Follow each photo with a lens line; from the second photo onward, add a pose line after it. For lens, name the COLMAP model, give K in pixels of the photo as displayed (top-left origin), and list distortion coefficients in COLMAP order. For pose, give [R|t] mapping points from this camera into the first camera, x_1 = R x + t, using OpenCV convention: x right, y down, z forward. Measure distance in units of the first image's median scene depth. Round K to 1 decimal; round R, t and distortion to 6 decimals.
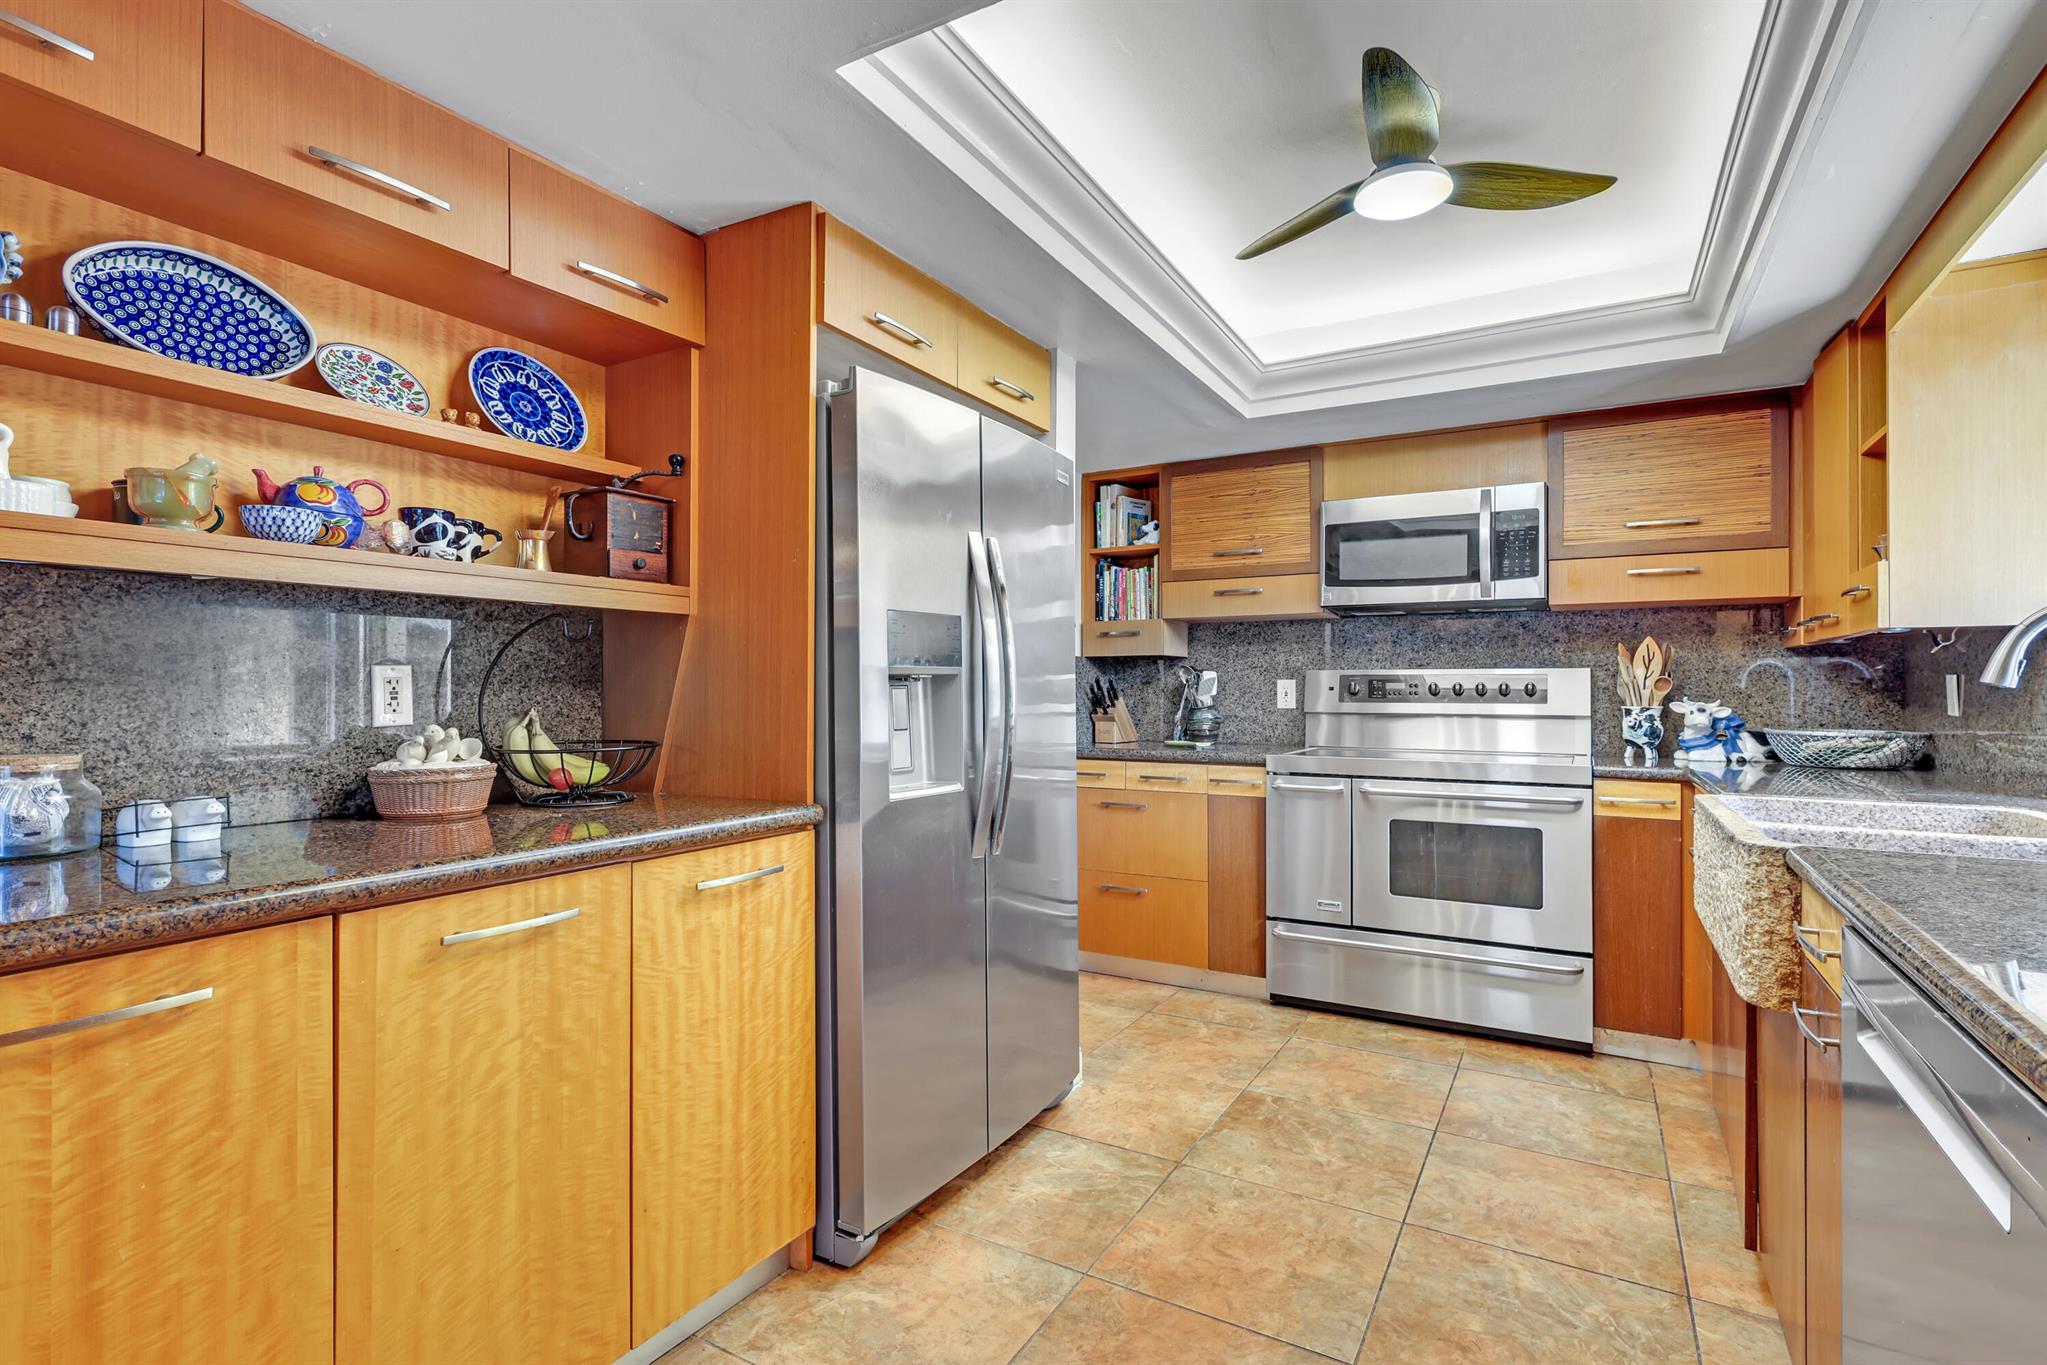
lens RADIAL K [[955.4, 0, 1022.3], [0, 955.4, 677.1], [0, 0, 1]] dist [-0.002037, 0.000882]
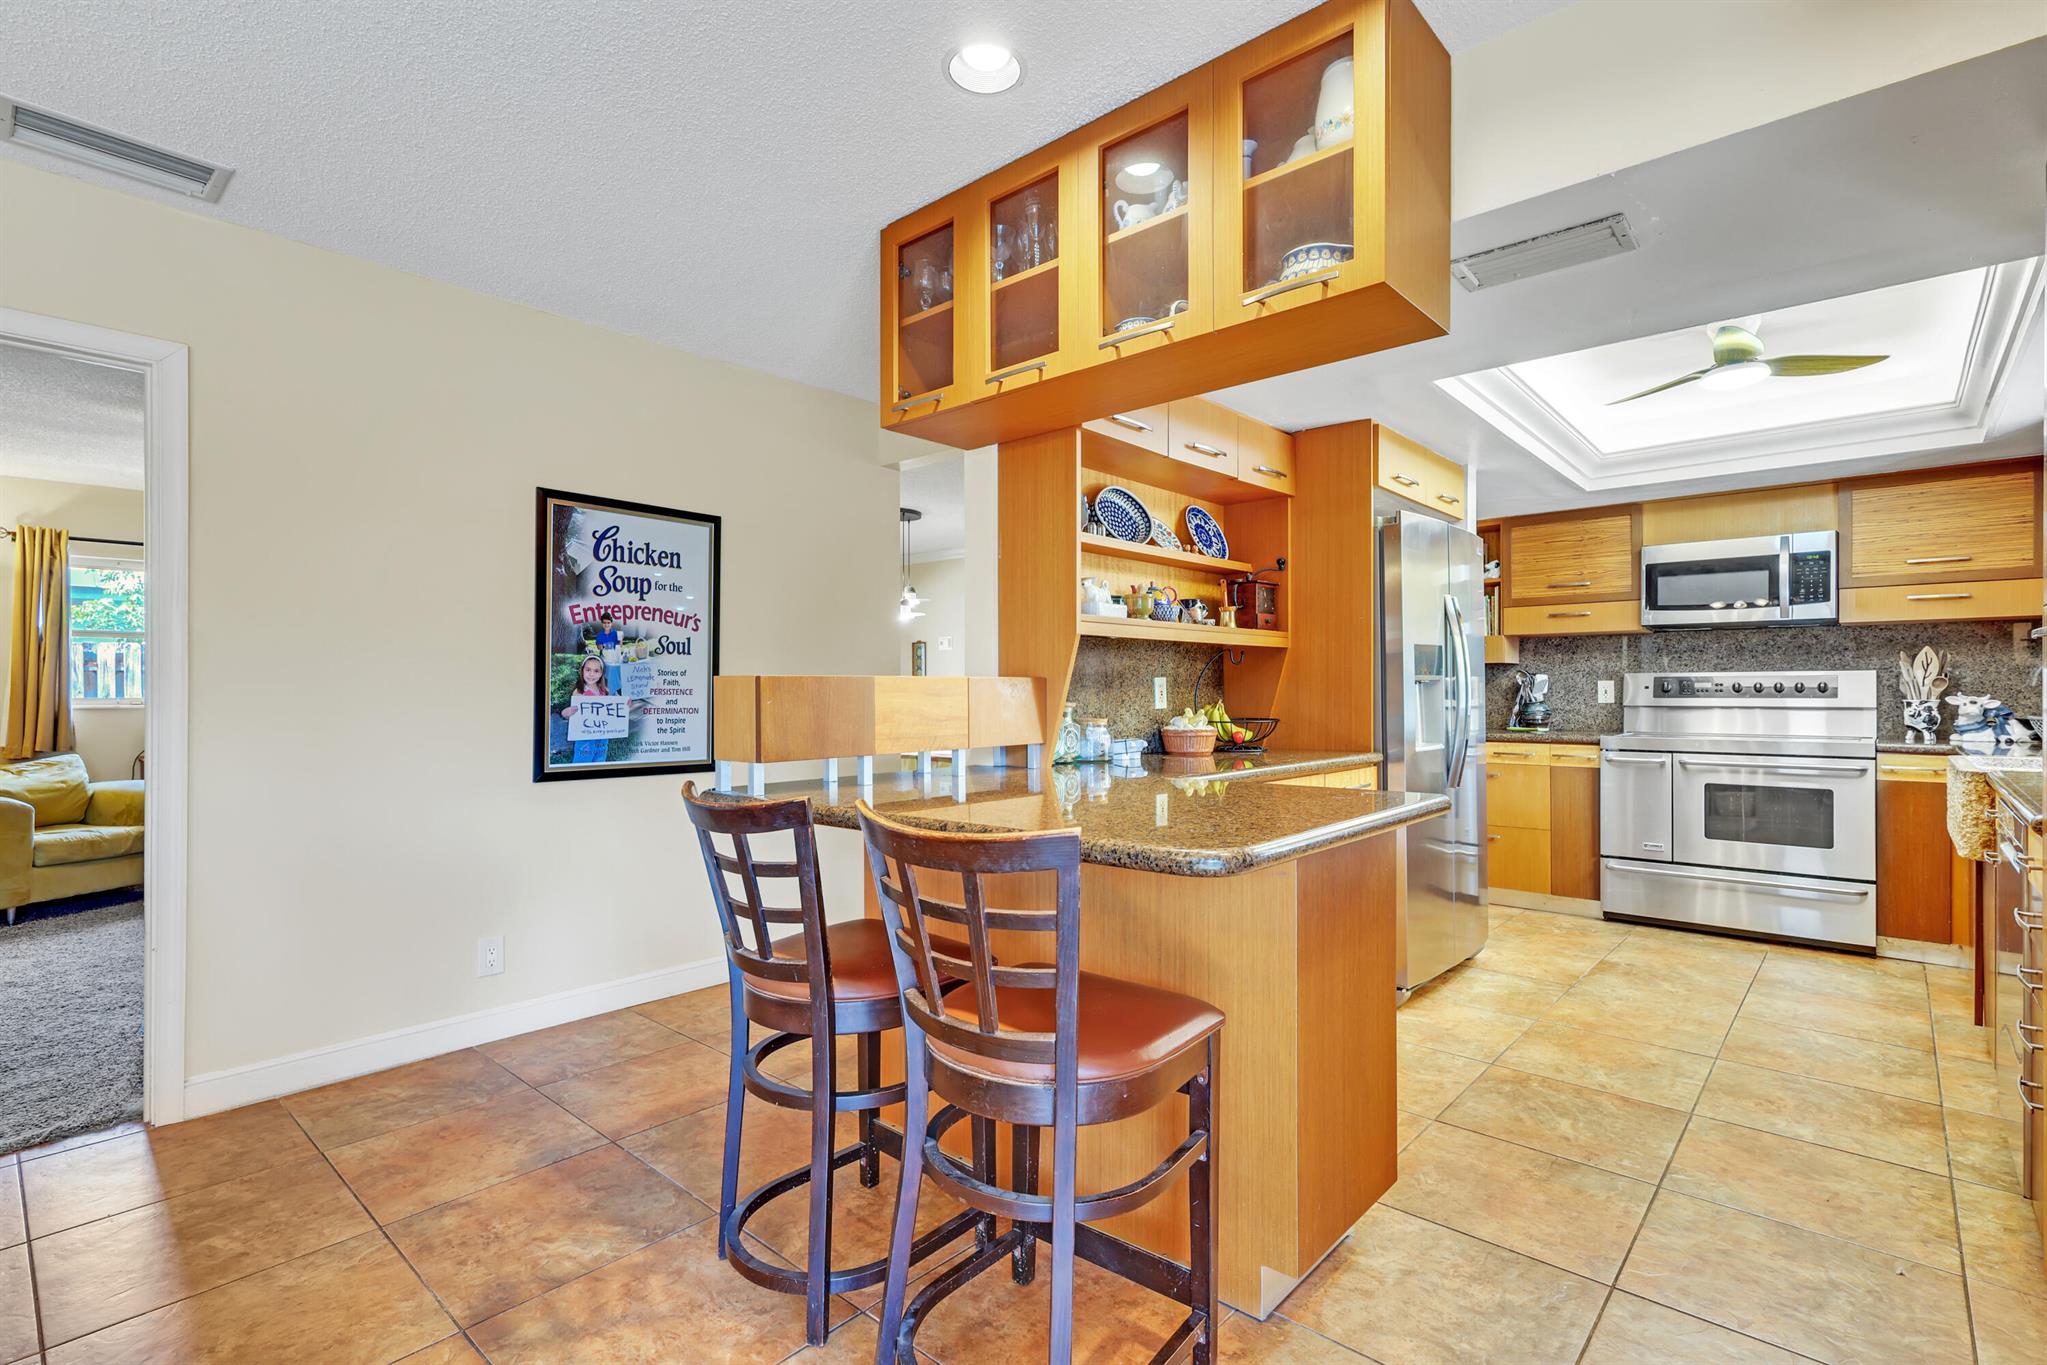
lens RADIAL K [[955.4, 0, 1029.4], [0, 955.4, 689.3], [0, 0, 1]] dist [-0.002037, 0.000882]
pose [[0.980180, -0.005080, -0.198046, -0.295241], [0.007281, 0.999920, 0.010386, -0.006072], [0.197977, -0.011622, 0.980138, -0.534893]]
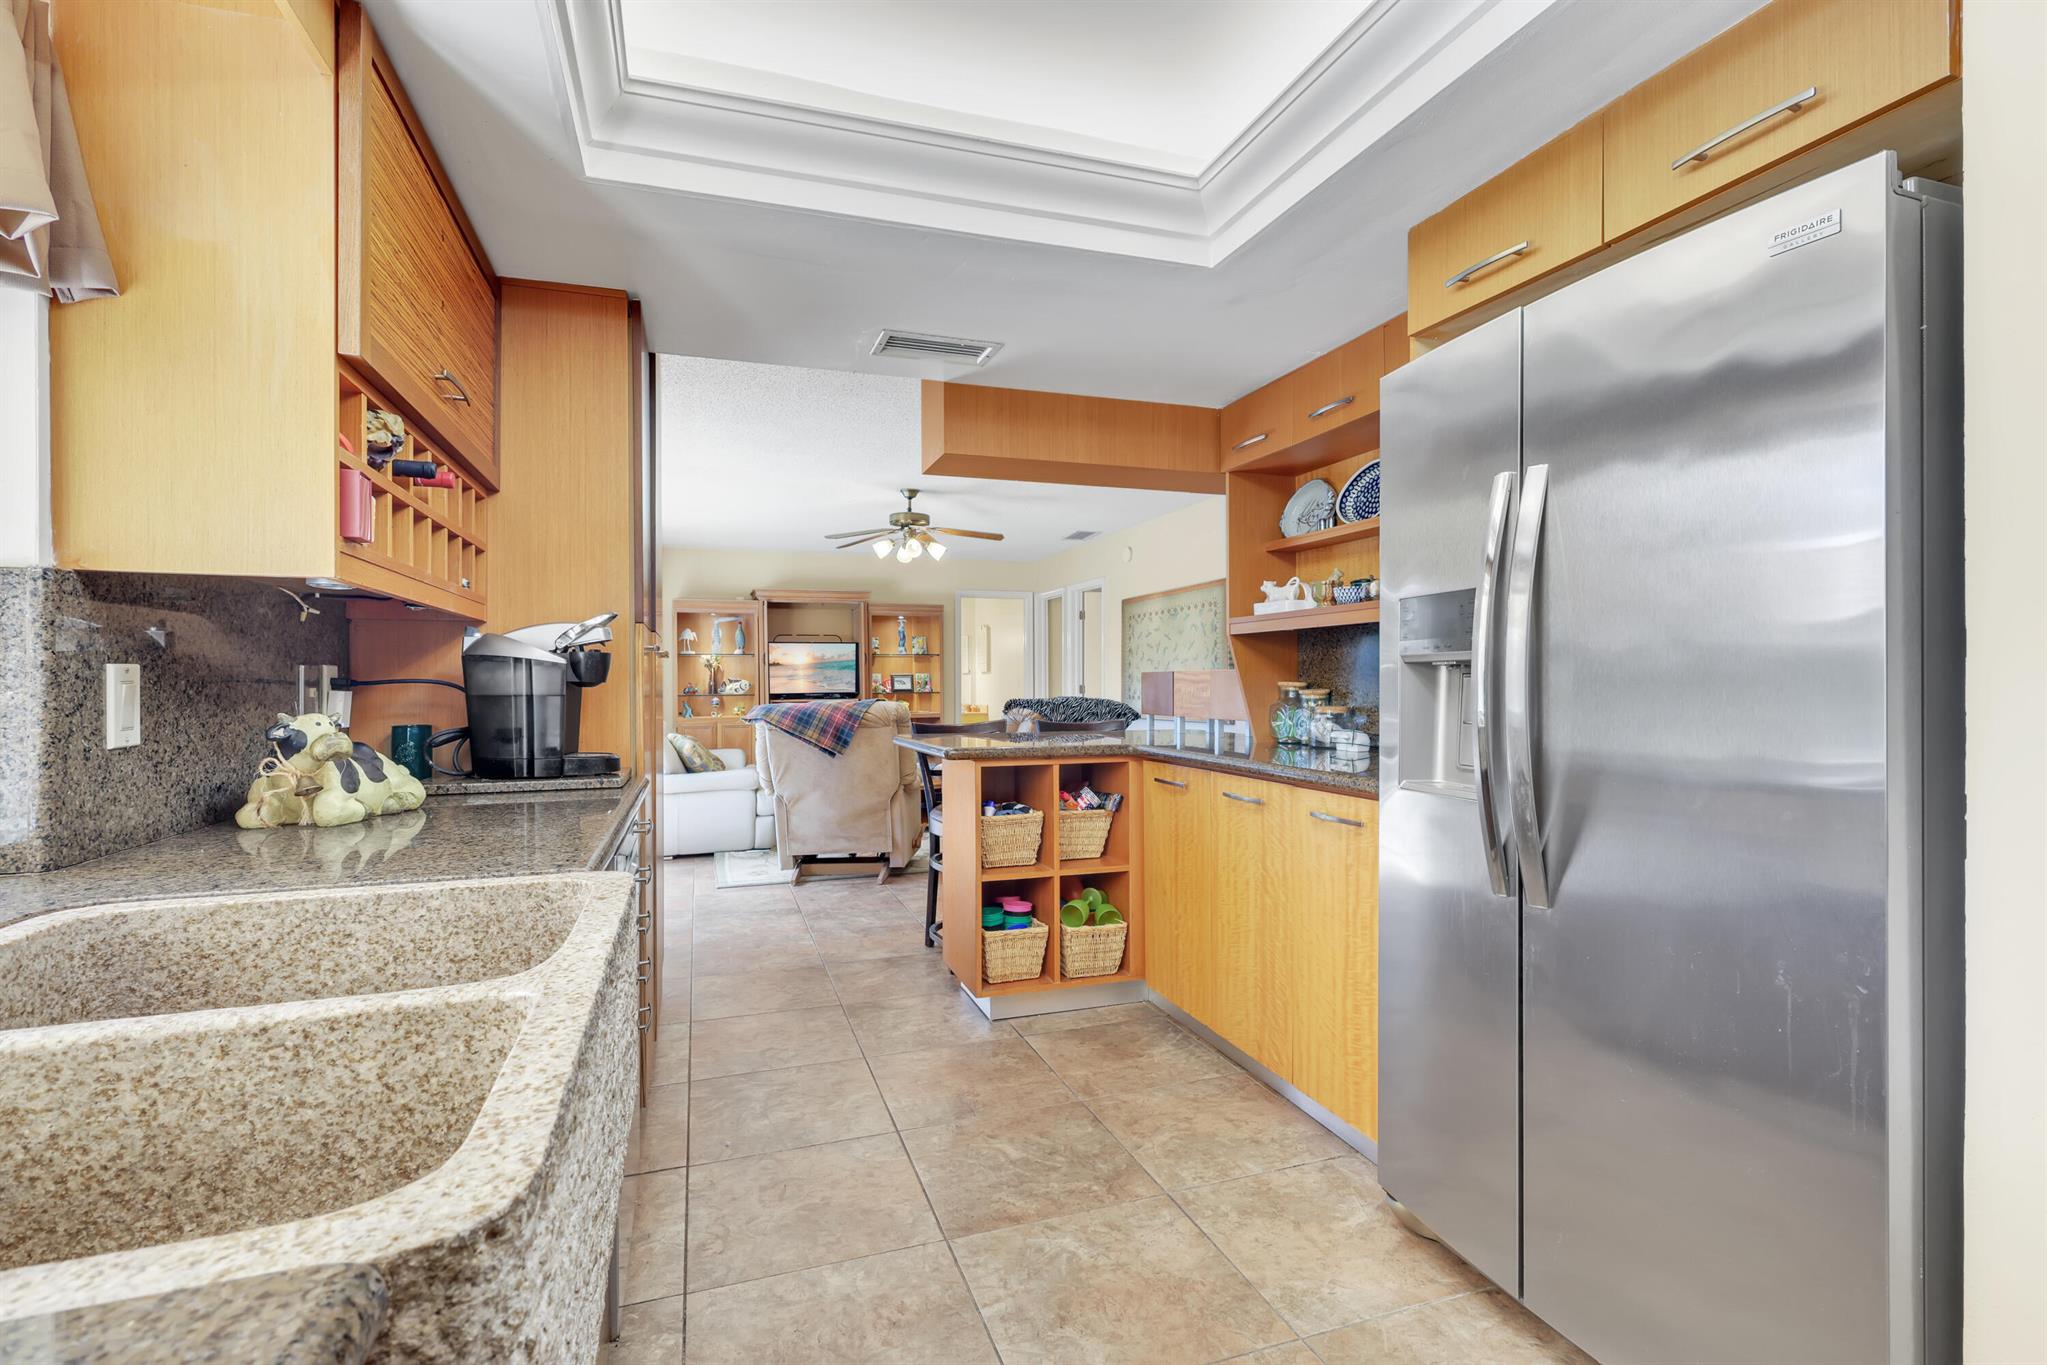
lens RADIAL K [[955.4, 0, 1025.1], [0, 955.4, 683.6], [0, 0, 1]] dist [-0.002037, 0.000882]
pose [[-0.649852, 0.003435, -0.760053, 0.533591], [0.009227, 0.999952, -0.003370, 0.011212], [0.760004, -0.009203, -0.649853, 0.819653]]
